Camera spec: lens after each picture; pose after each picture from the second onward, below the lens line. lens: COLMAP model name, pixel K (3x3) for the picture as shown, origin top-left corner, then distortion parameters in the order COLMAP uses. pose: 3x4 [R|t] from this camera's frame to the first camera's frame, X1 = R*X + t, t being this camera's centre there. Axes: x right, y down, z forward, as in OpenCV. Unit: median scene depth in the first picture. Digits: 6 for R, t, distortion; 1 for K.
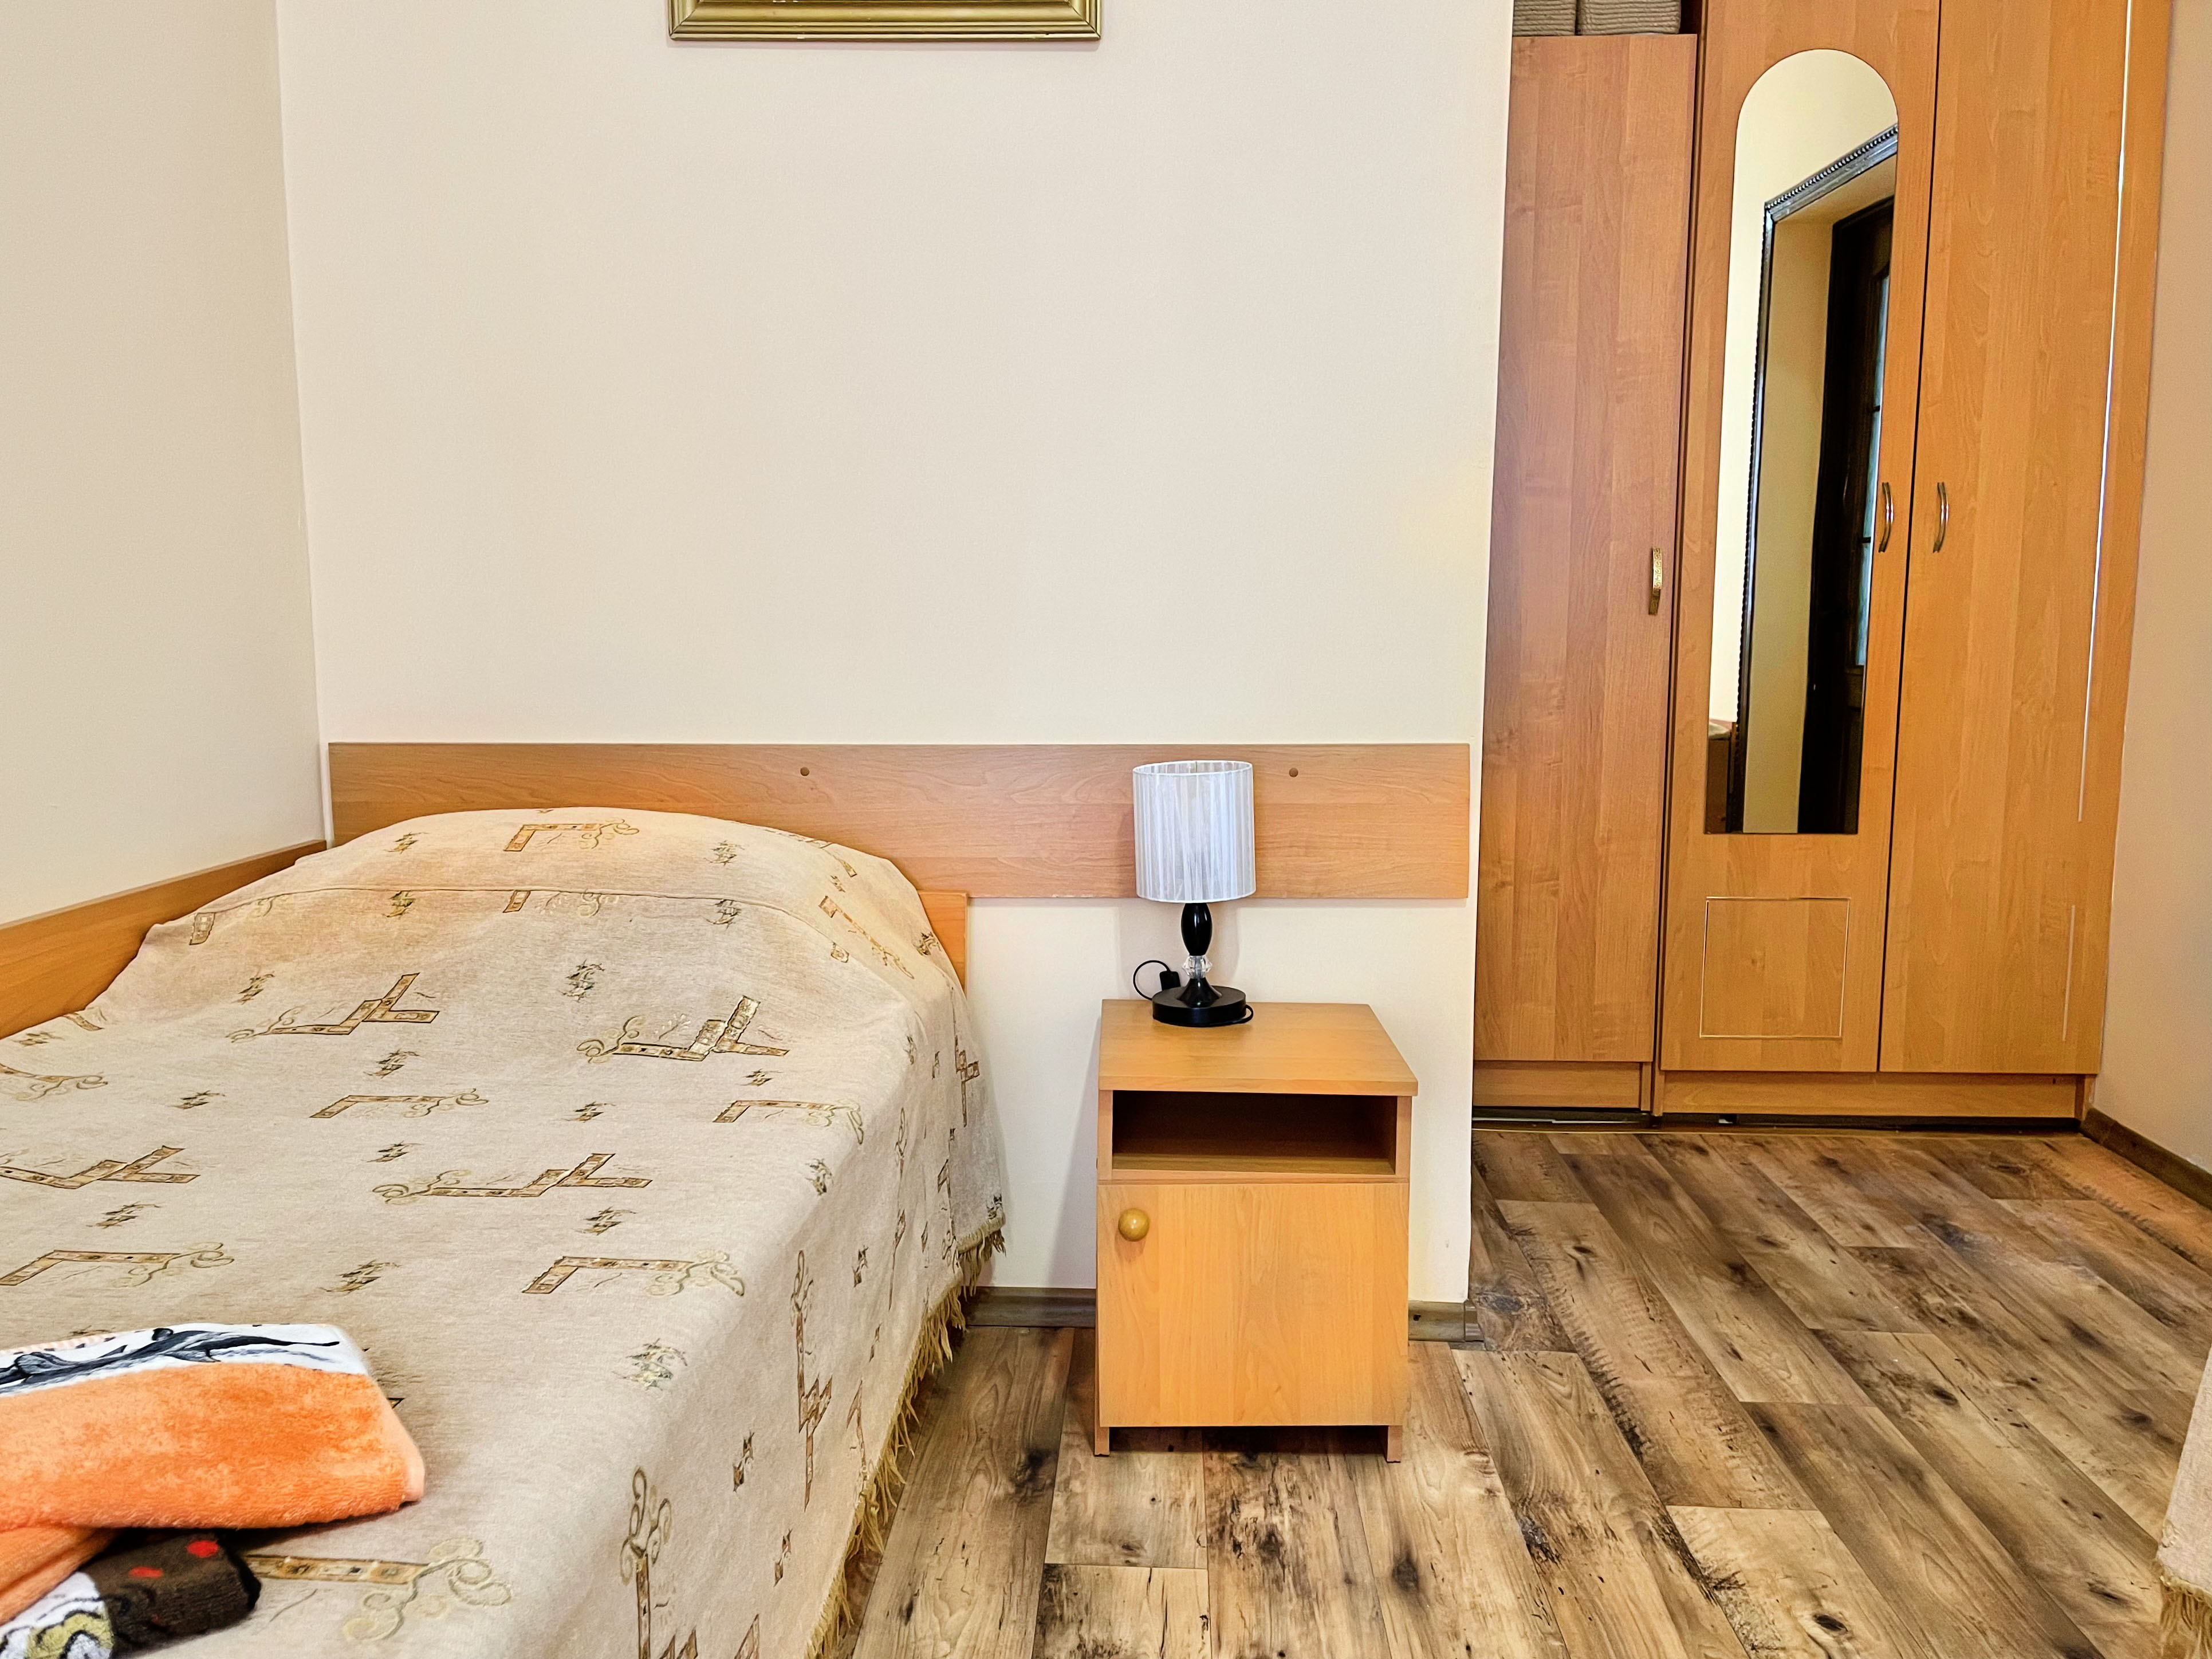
lens RADIAL K [[1741.0, 0, 1104.1], [0, 1741.0, 838.3], [0, 0, 1]] dist [0.069750, -0.088039]
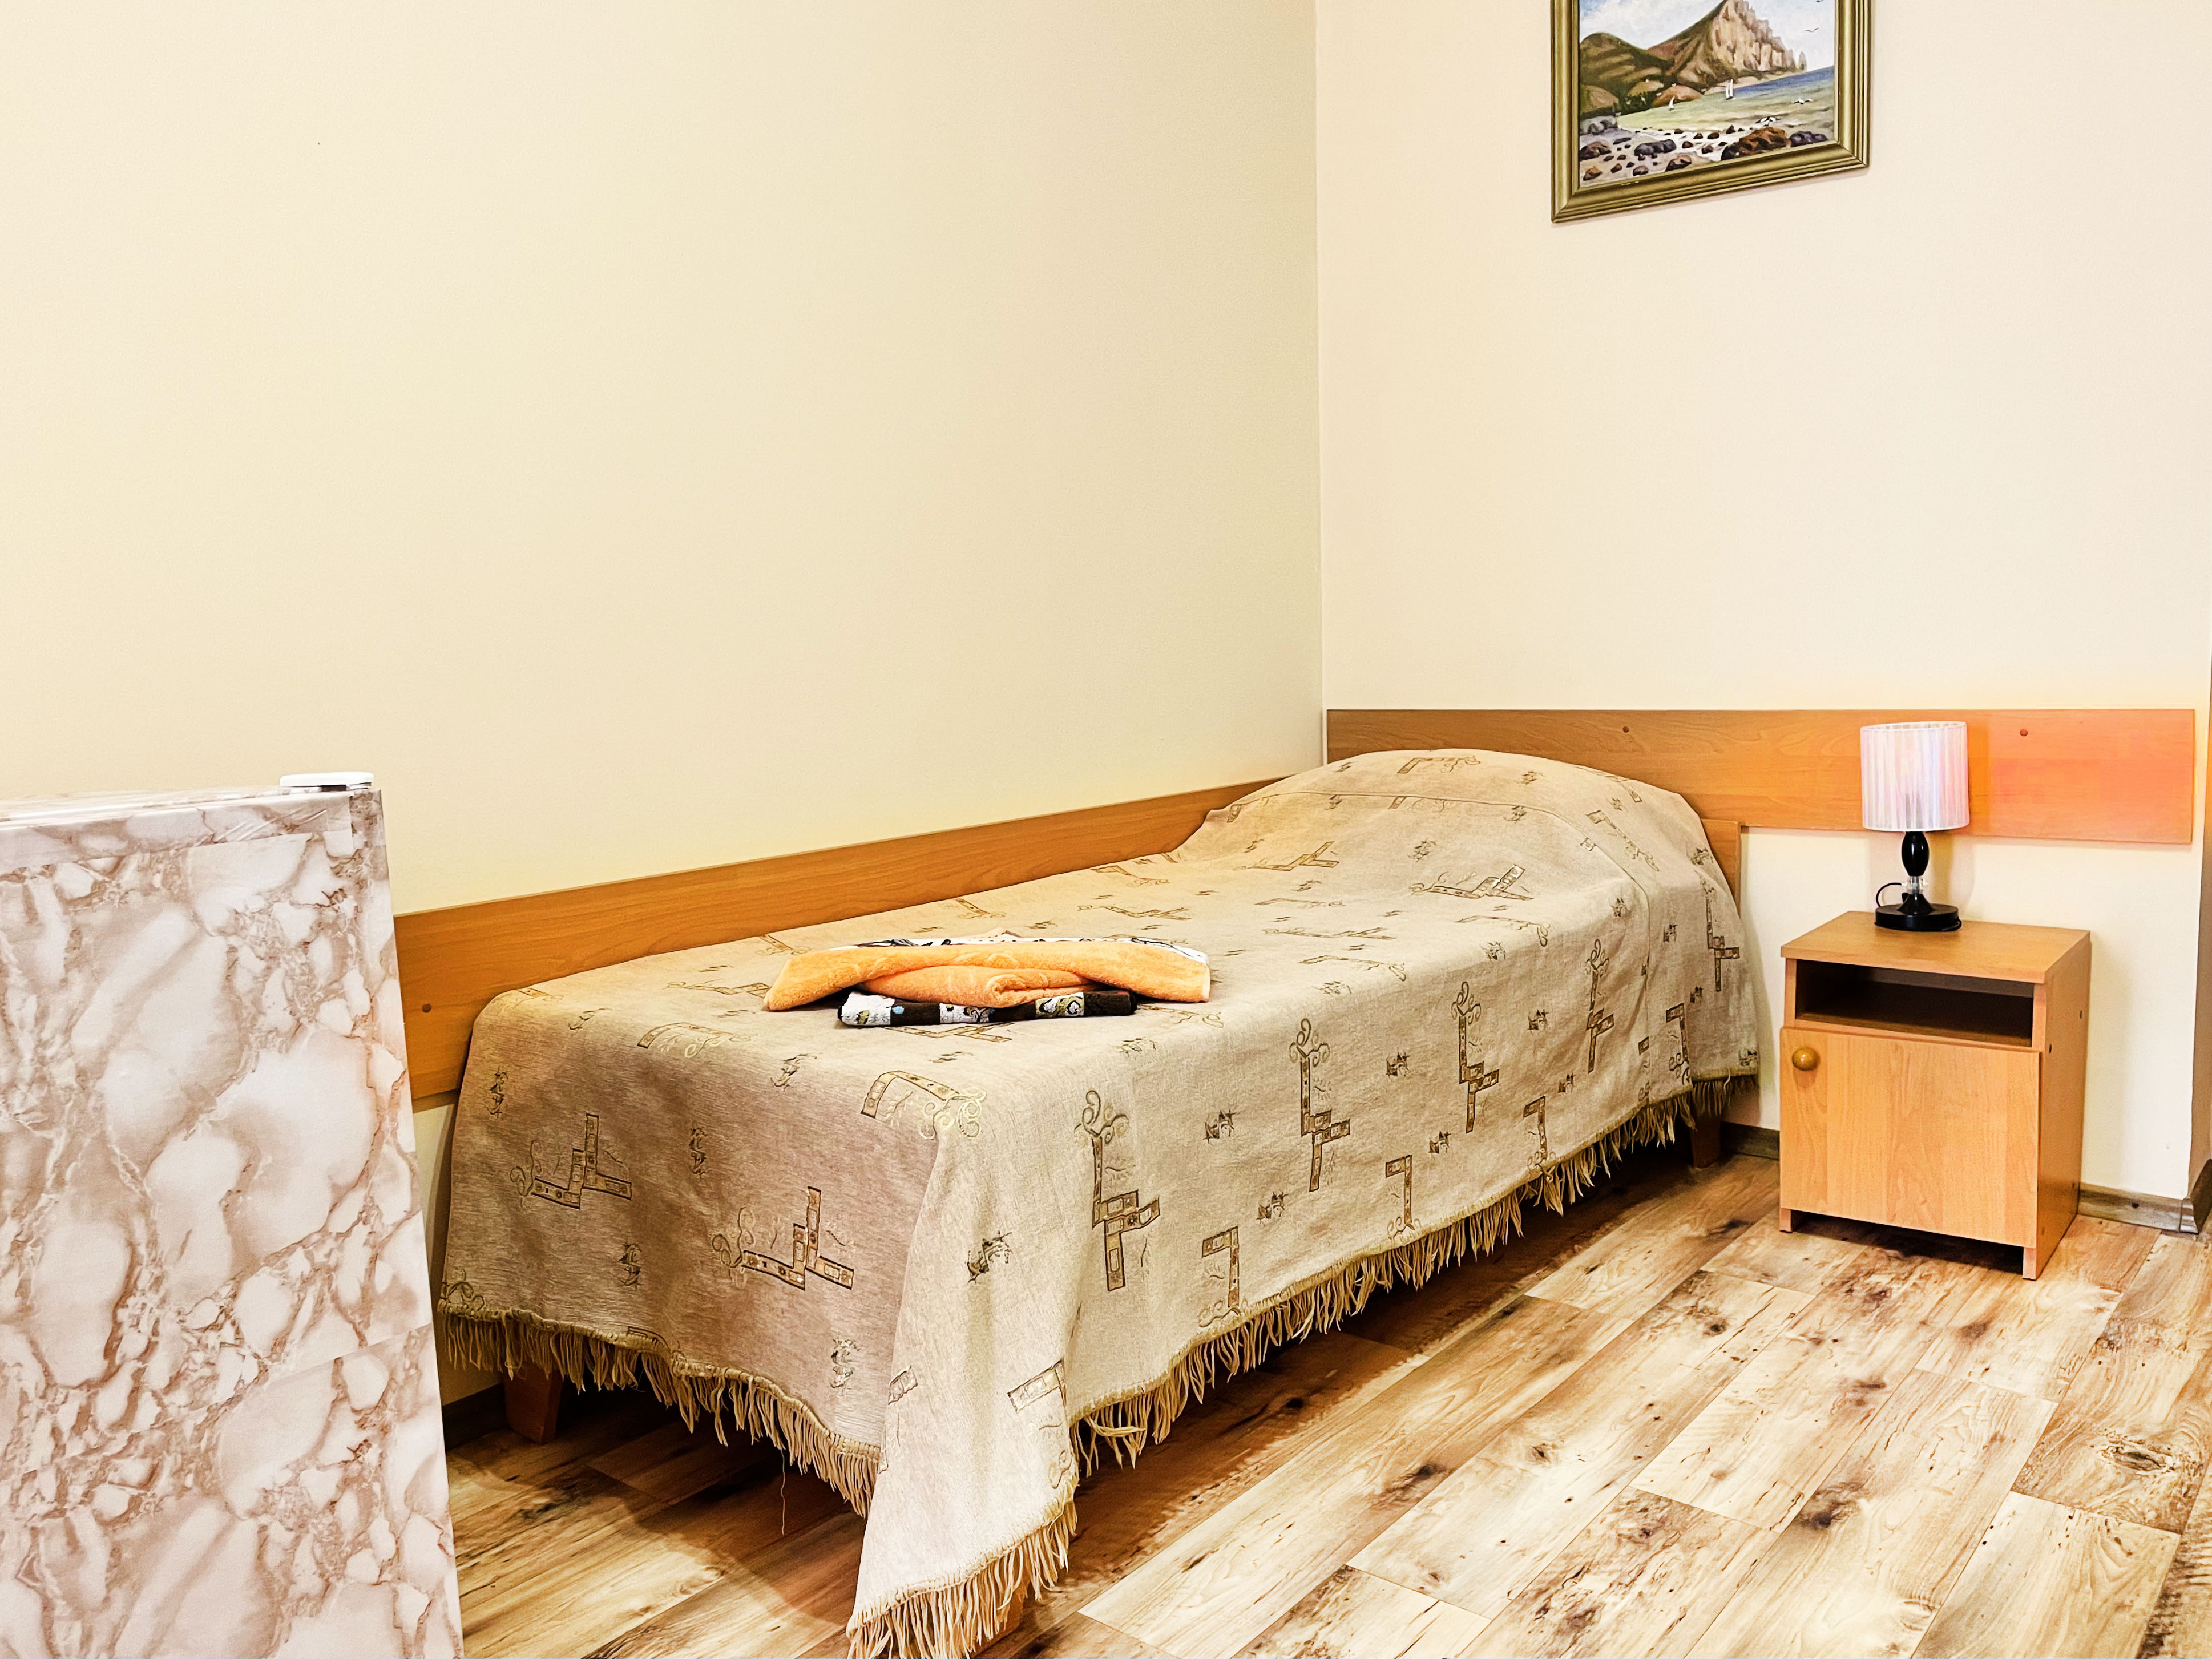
lens RADIAL K [[1740.9, 0, 1104.1], [0, 1740.9, 838.3], [0, 0, 1]] dist [0.069750, -0.088039]
pose [[0.800912, 0.044979, -0.597090, 0.383748], [-0.045774, 0.998856, 0.013845, 0.055474], [0.597029, 0.016242, 0.802055, -0.416889]]
